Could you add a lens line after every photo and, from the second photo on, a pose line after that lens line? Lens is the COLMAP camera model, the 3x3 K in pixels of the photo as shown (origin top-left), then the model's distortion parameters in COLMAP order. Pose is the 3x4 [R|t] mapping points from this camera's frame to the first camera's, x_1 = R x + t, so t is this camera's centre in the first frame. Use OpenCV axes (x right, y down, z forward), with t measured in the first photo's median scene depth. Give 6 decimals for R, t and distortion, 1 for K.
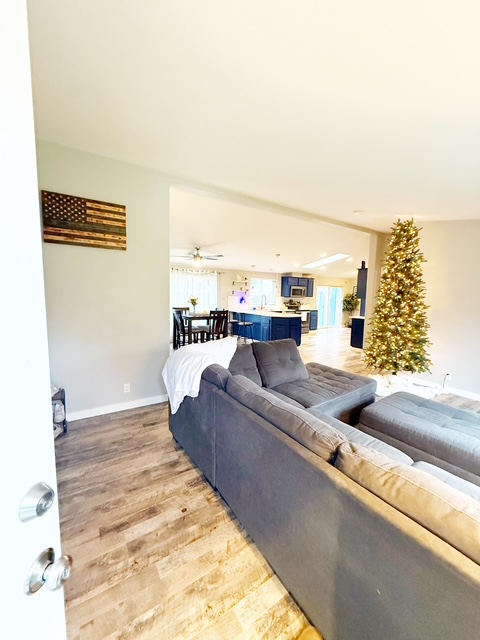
lens RADIAL K [[255.9, 0, 240.9], [0, 255.9, 320.6], [0, 0, 1]] dist [0.002810, -0.000740]
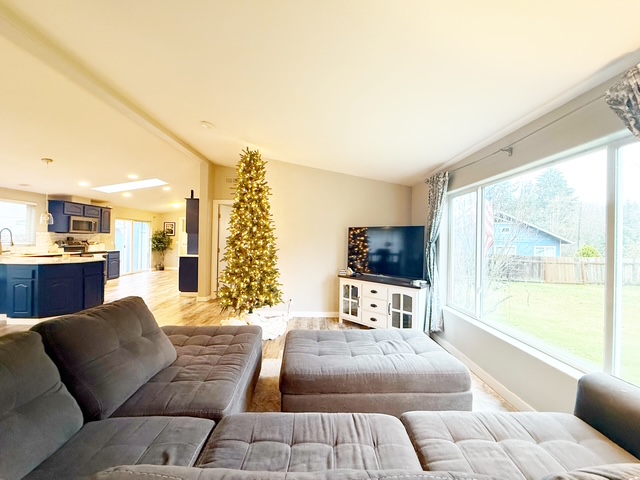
lens RADIAL K [[255.9, 0, 320.7], [0, 255.9, 237.6], [0, 0, 1]] dist [0.002810, -0.000740]
pose [[0.528026, -0.006971, 0.849199, -0.046845], [0.083683, 0.995527, -0.043861, 0.003049], [-0.845095, 0.094223, 0.526248, 0.290130]]
